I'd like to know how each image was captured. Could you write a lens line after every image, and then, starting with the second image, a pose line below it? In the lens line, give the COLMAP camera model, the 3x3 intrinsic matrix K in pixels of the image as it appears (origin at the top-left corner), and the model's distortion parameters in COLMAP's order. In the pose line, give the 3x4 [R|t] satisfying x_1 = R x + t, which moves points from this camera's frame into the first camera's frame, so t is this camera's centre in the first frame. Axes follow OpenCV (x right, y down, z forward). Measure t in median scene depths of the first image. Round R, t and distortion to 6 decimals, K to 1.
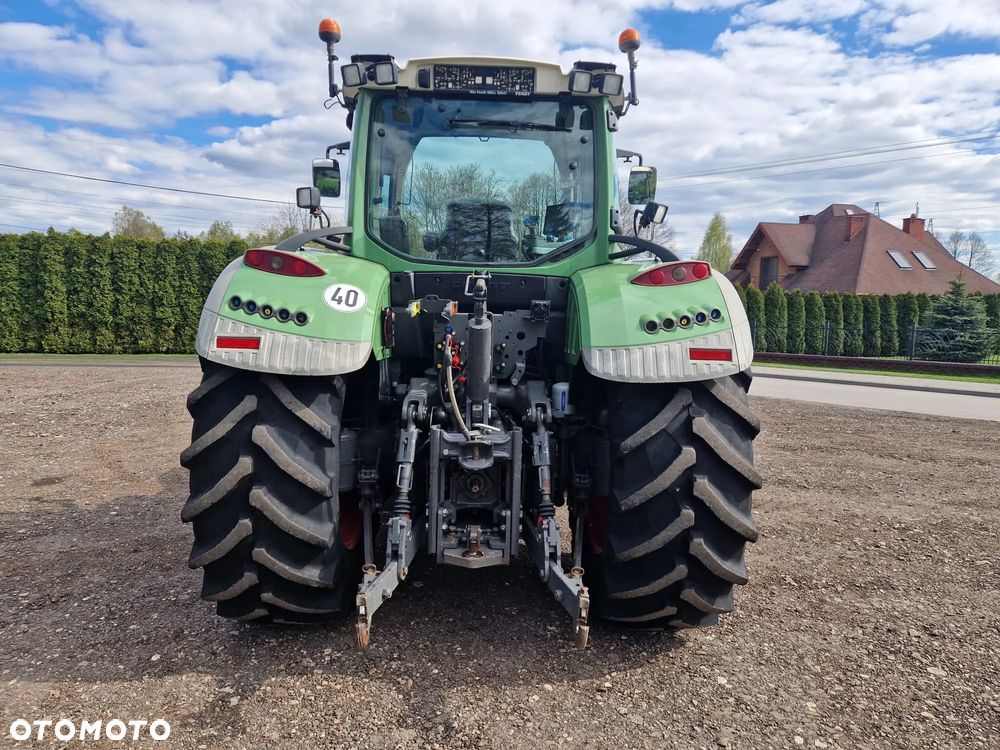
lens RADIAL K [[666.7, 0, 504.4], [0, 666.7, 381.9], [0, 0, 1]] dist [0.083720, -0.070292]
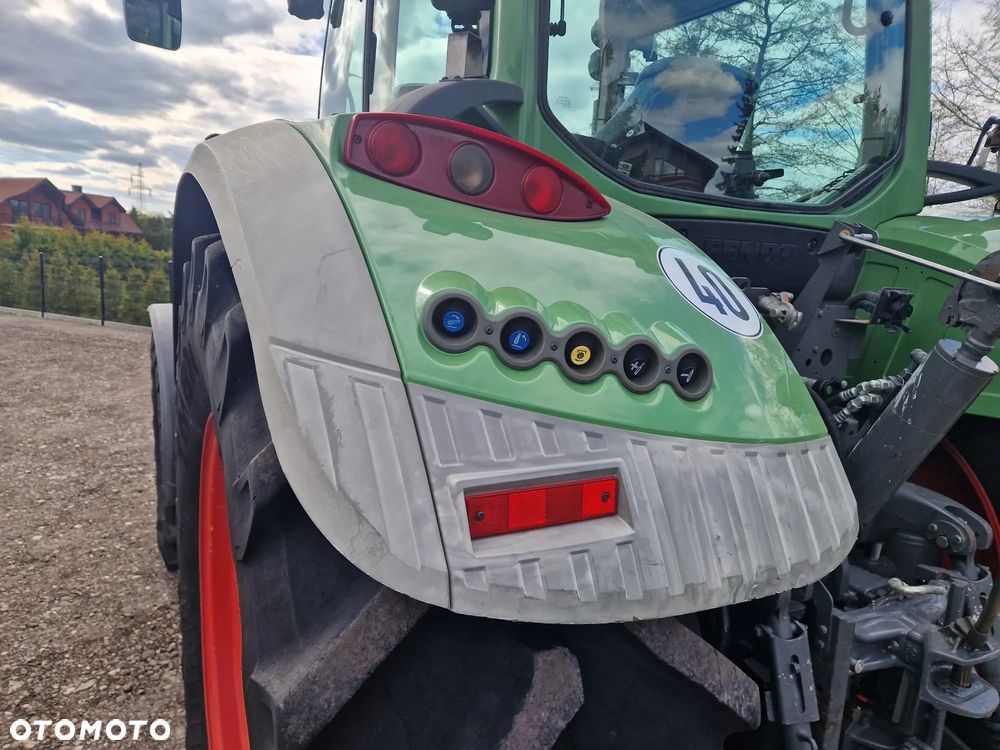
lens RADIAL K [[671.9, 0, 489.3], [0, 671.9, 385.1], [0, 0, 1]] dist [0.066021, -0.047284]
pose [[0.892250, -0.066164, 0.446668, -0.449660], [0.034608, 0.996317, 0.078450, -0.102933], [-0.450214, -0.054538, 0.891254, 0.708099]]
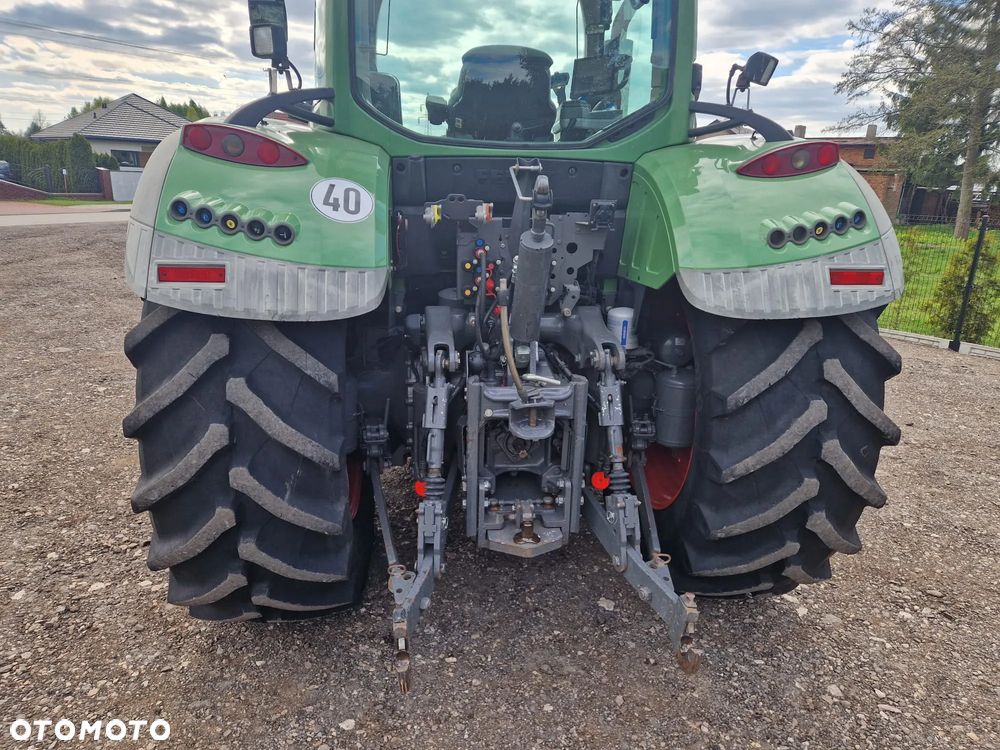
lens RADIAL K [[666.7, 0, 496.0], [0, 666.7, 385.6], [0, 0, 1]] dist [0.083720, -0.070292]
pose [[0.995846, -0.030638, 0.085742, -0.136993], [0.014506, 0.983045, 0.182790, -0.059055], [-0.089889, -0.180787, 0.979406, 0.261260]]
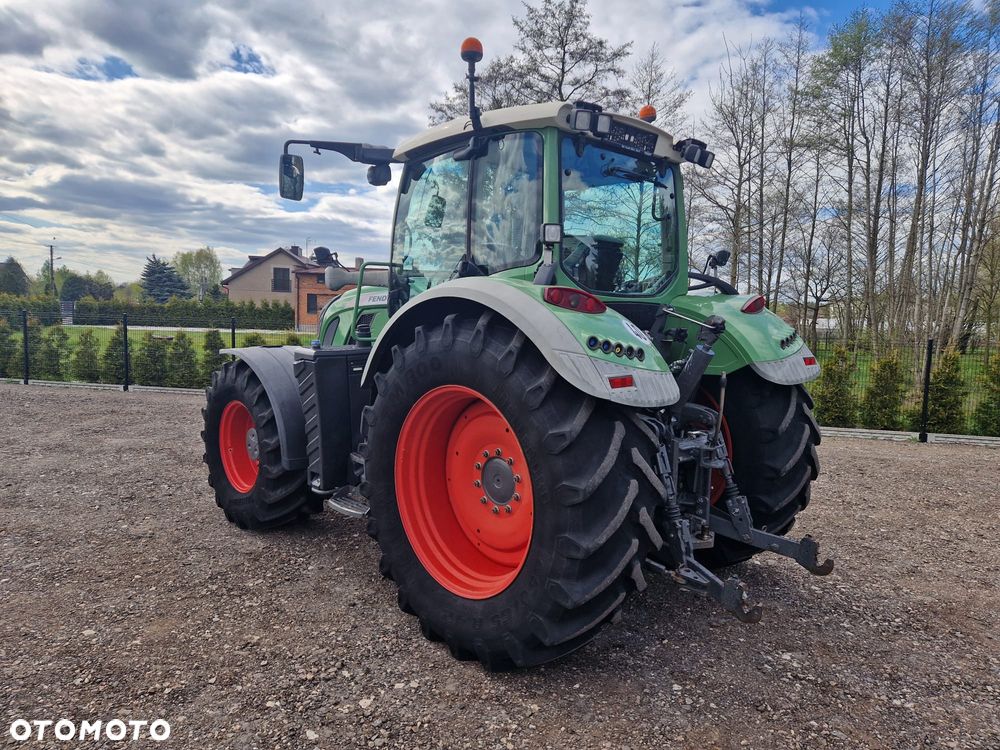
lens RADIAL K [[666.7, 0, 496.8], [0, 666.7, 377.3], [0, 0, 1]] dist [0.083720, -0.070292]
pose [[0.730497, -0.083887, 0.677744, -1.073409], [0.080536, 0.996084, 0.036484, -0.103271], [-0.678150, 0.027931, 0.734392, 0.333736]]
